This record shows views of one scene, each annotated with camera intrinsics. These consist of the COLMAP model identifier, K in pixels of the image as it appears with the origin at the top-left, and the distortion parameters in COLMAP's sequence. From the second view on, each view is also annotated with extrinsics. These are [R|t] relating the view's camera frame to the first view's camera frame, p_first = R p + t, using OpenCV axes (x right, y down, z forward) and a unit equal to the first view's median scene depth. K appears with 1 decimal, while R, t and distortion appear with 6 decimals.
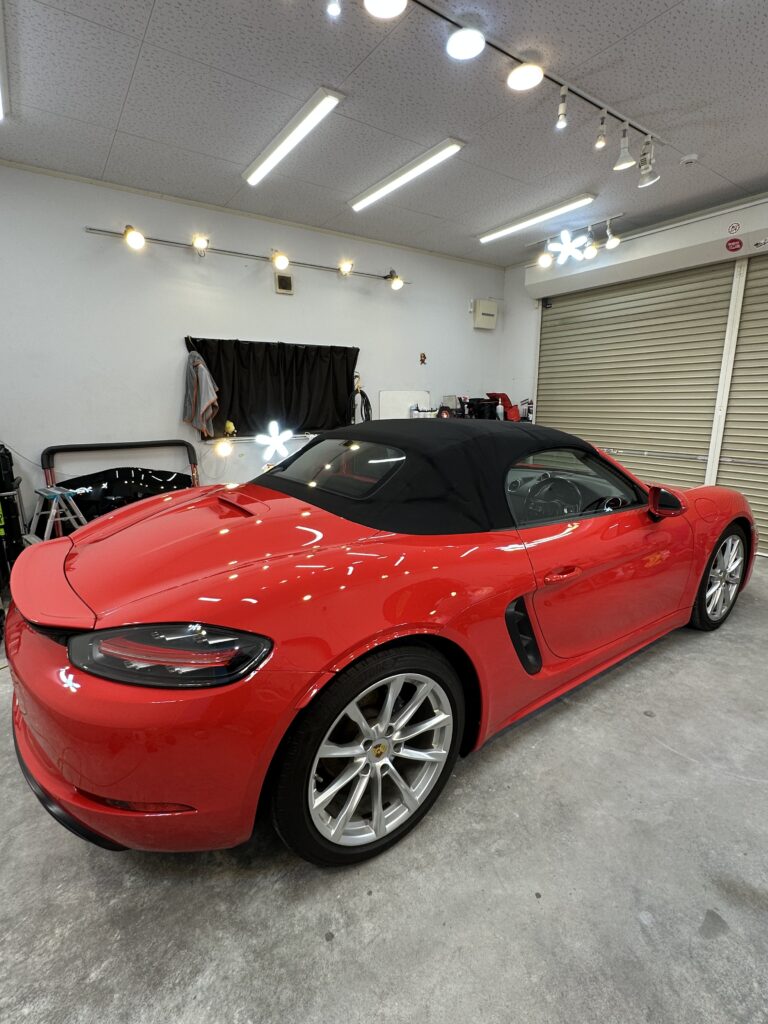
lens RADIAL K [[480.9, 0, 384.0], [0, 480.9, 512.0], [0, 0, 1]] dist [-0.000322, 0.000032]
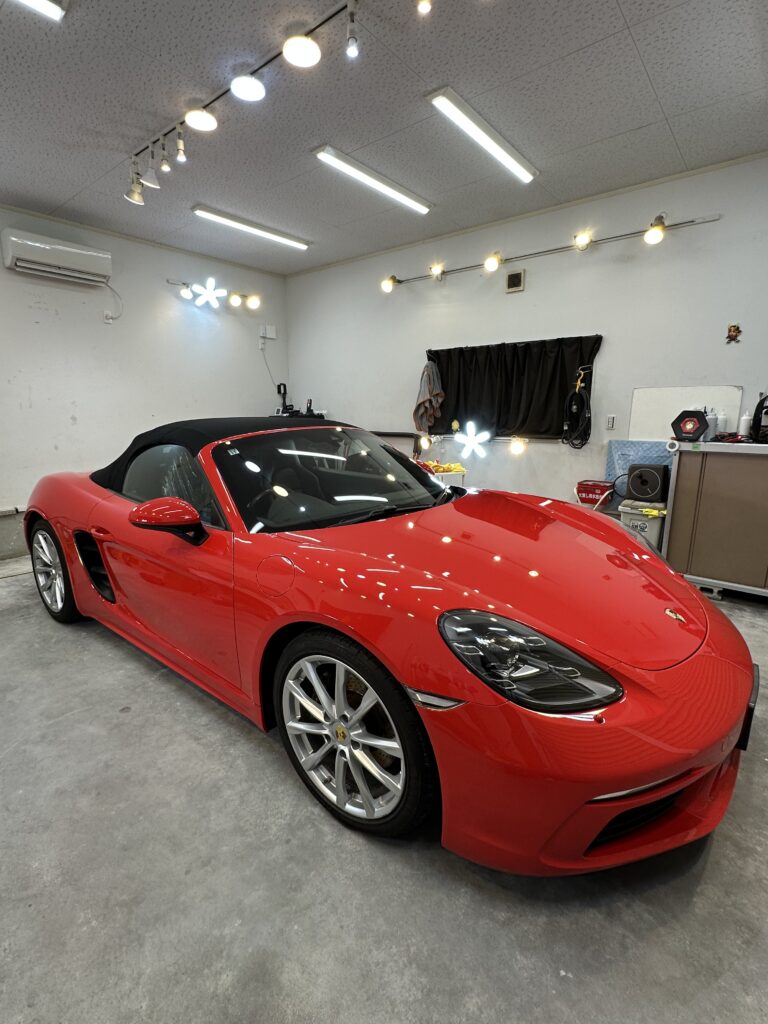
lens RADIAL K [[485.5, 0, 384.0], [0, 485.5, 512.0], [0, 0, 1]] dist [-0.003243, 0.000006]
pose [[0.270222, 0.210750, -0.939449, 0.683889], [-0.219374, 0.963560, 0.153058, -0.110902], [0.937473, 0.164731, 0.306609, 0.493163]]
